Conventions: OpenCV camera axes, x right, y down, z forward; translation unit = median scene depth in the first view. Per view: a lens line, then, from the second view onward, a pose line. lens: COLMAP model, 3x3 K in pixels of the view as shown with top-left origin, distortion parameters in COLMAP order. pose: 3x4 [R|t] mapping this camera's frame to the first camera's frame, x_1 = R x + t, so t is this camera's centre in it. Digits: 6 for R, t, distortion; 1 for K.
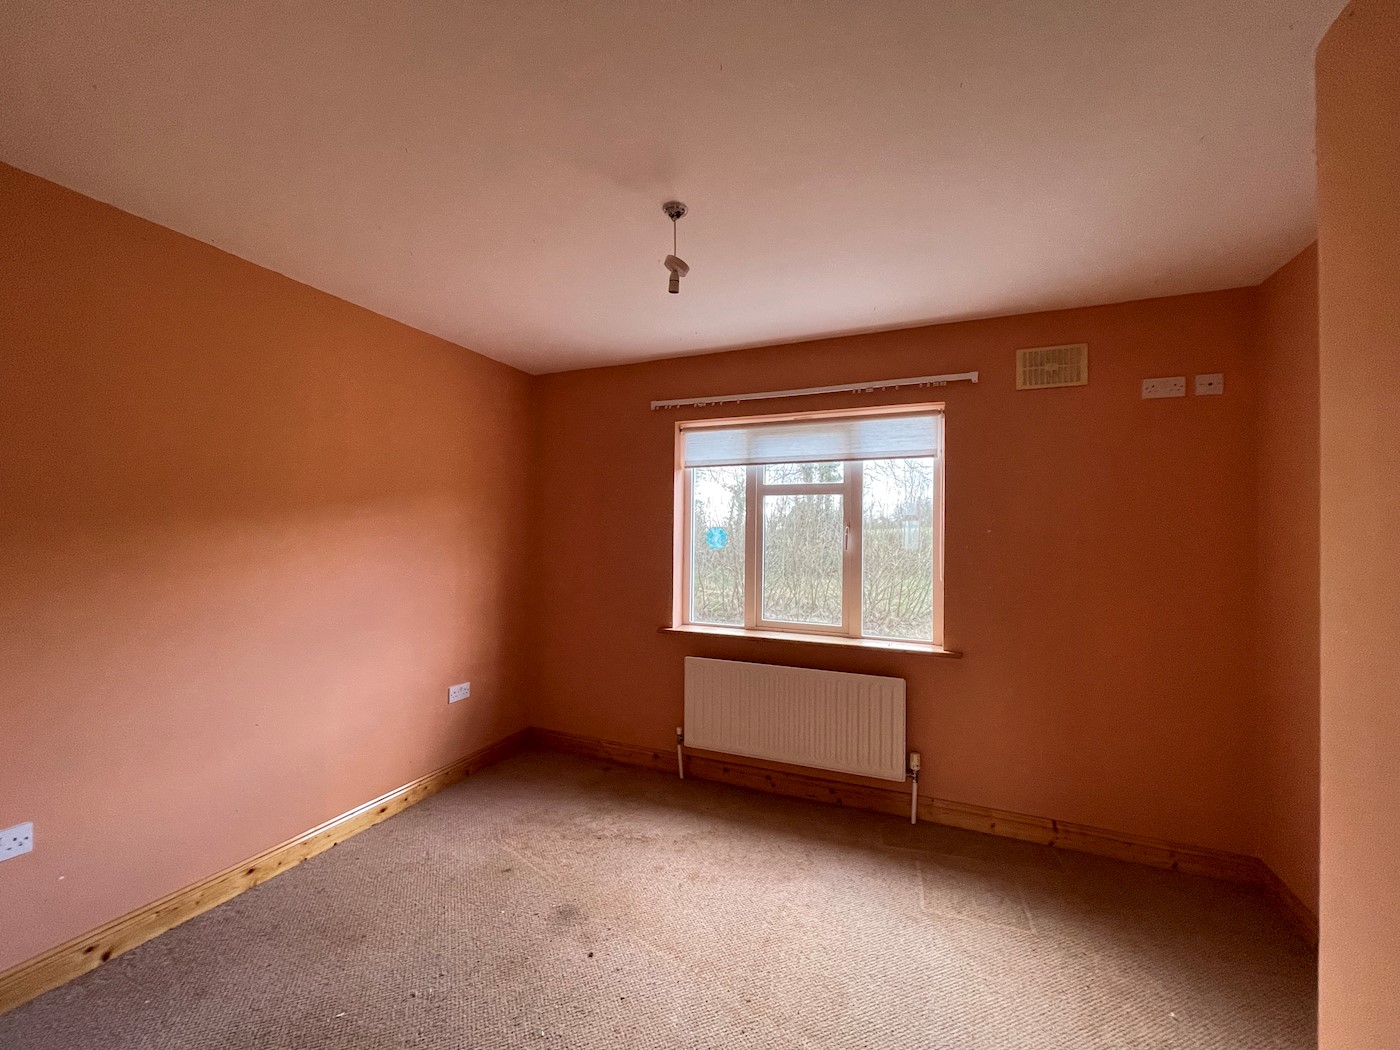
lens RADIAL K [[564.4, 0, 693.0], [0, 564.4, 535.6], [0, 0, 1]] dist [-0.001455, 0.000696]
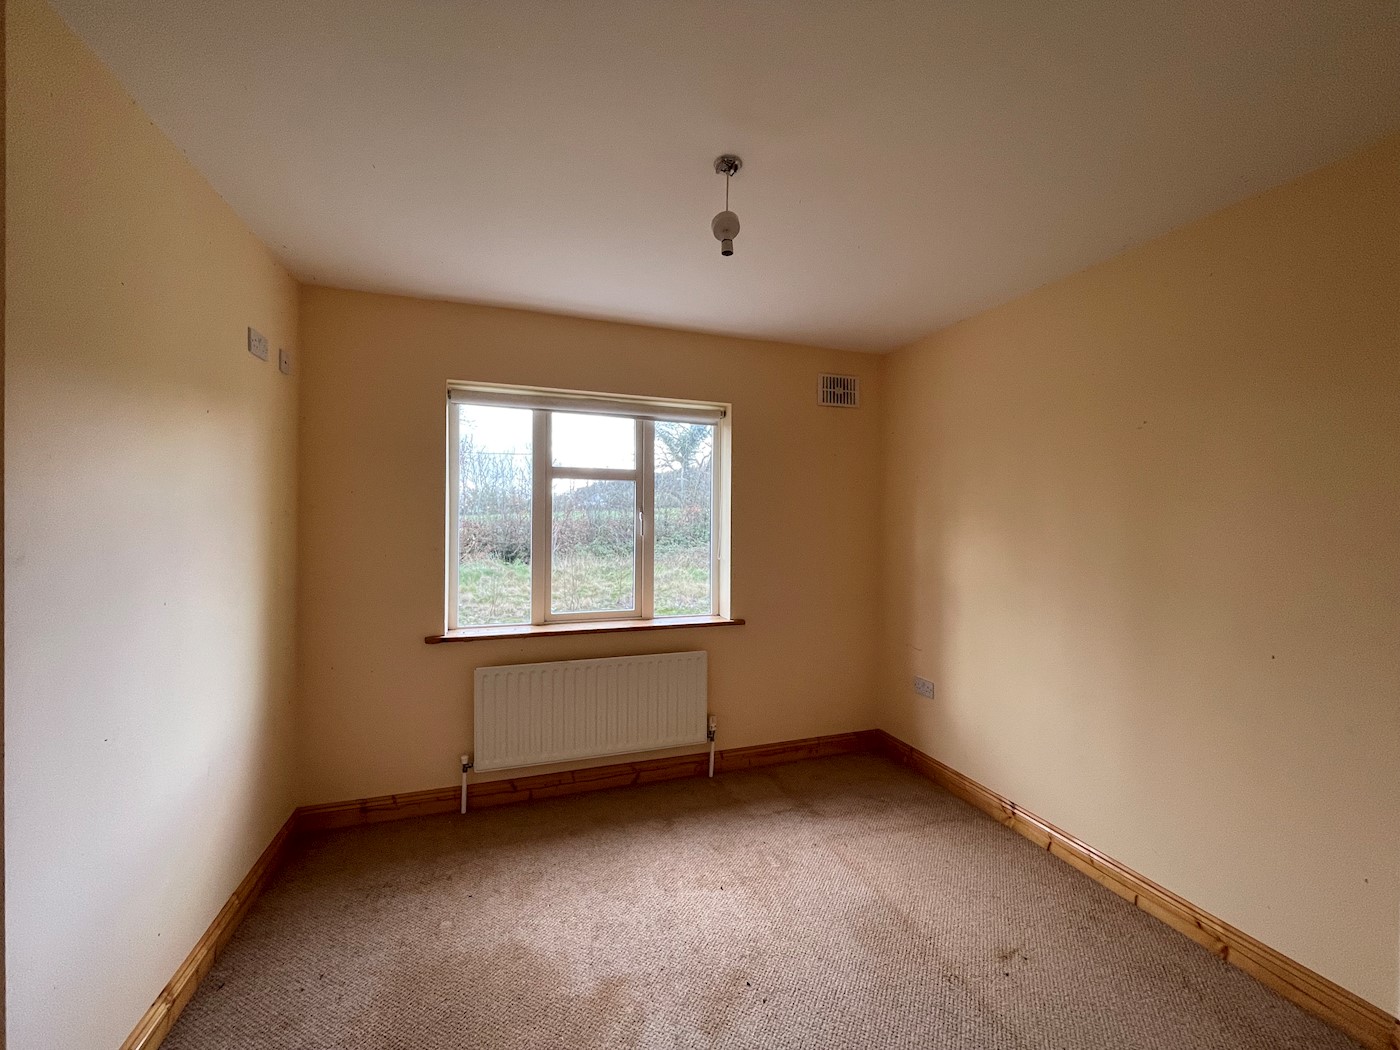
lens RADIAL K [[564.4, 0, 700.3], [0, 564.4, 536.0], [0, 0, 1]] dist [-0.001455, 0.000696]
pose [[0.744994, -0.022984, 0.666675, -0.328733], [0.006536, 0.999610, 0.027159, -0.000128], [-0.667039, -0.015876, 0.744854, 0.163811]]
